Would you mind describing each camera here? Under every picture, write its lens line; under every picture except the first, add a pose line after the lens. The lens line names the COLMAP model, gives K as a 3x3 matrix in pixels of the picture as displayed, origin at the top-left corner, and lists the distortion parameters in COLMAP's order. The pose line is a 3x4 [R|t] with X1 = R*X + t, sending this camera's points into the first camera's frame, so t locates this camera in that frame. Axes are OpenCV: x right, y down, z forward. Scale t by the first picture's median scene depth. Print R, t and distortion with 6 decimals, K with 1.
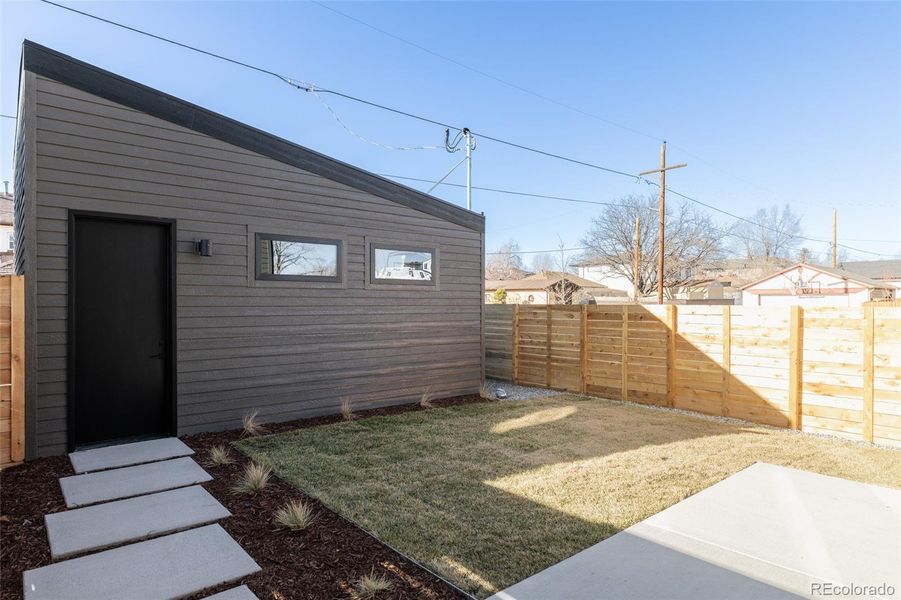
lens RADIAL K [[534.6, 0, 450.6], [0, 534.6, 305.2], [0, 0, 1]] dist [0.019076, 0.003115]
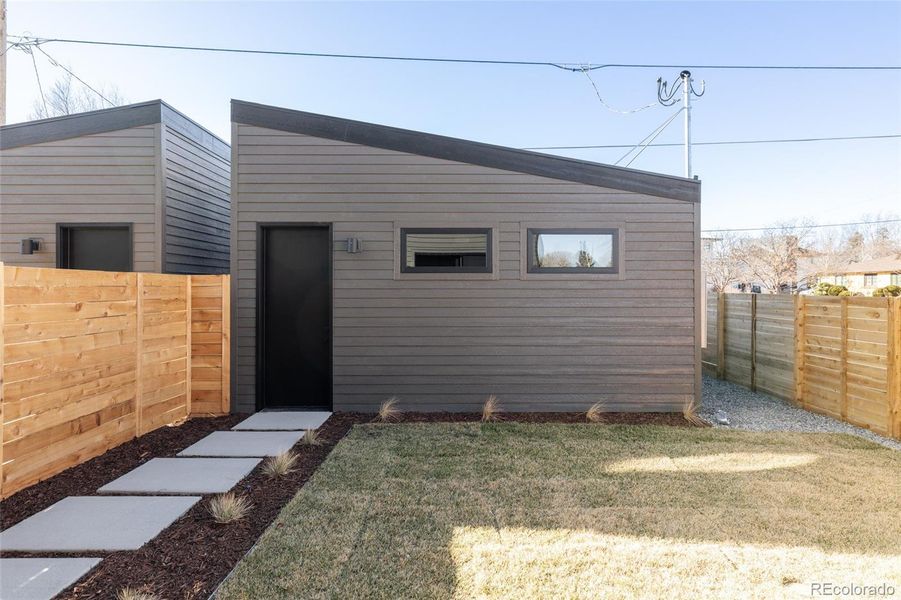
lens RADIAL K [[519.9, 0, 451.3], [0, 519.9, 292.7], [0, 0, 1]] dist [0.007433, 0.000578]
pose [[0.770993, -0.003208, -0.636835, 0.282223], [-0.000425, 0.999985, -0.005551, -0.002441], [0.636843, 0.004550, 0.770980, 0.221731]]
